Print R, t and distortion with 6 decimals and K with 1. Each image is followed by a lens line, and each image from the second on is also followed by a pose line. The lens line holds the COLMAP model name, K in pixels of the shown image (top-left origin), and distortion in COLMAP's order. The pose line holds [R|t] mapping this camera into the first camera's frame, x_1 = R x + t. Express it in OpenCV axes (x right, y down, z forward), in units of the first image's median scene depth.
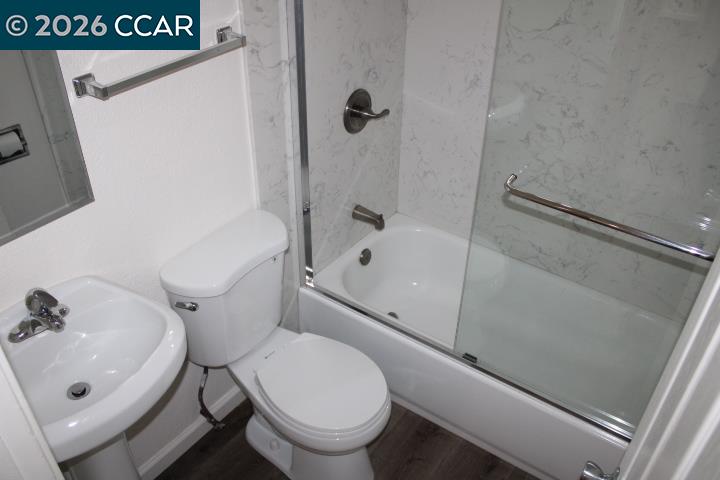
lens RADIAL K [[597.1, 0, 360.0], [0, 597.1, 240.0], [0, 0, 1]] dist [-0.157771, 0.152600]
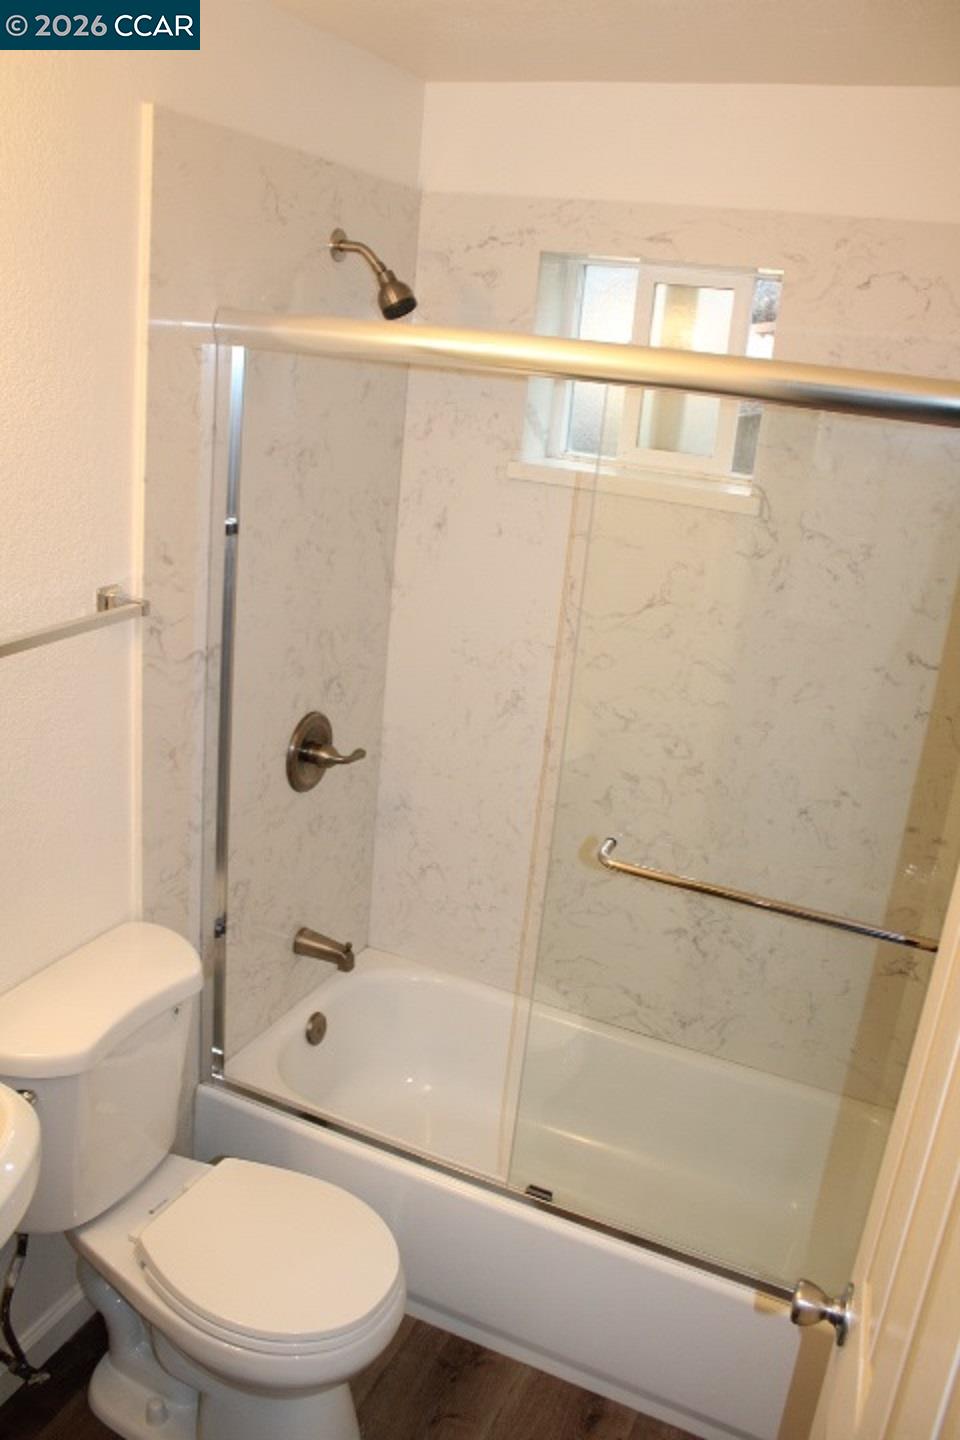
lens RADIAL K [[1194.3, 0, 480.0], [0, 1194.3, 720.0], [0, 0, 1]] dist [-0.157771, 0.152600]
pose [[0.977361, 0.013597, 0.211141, -0.088353], [0.045767, 0.960719, -0.273723, 0.070459], [-0.206569, 0.277189, 0.938347, -0.092208]]
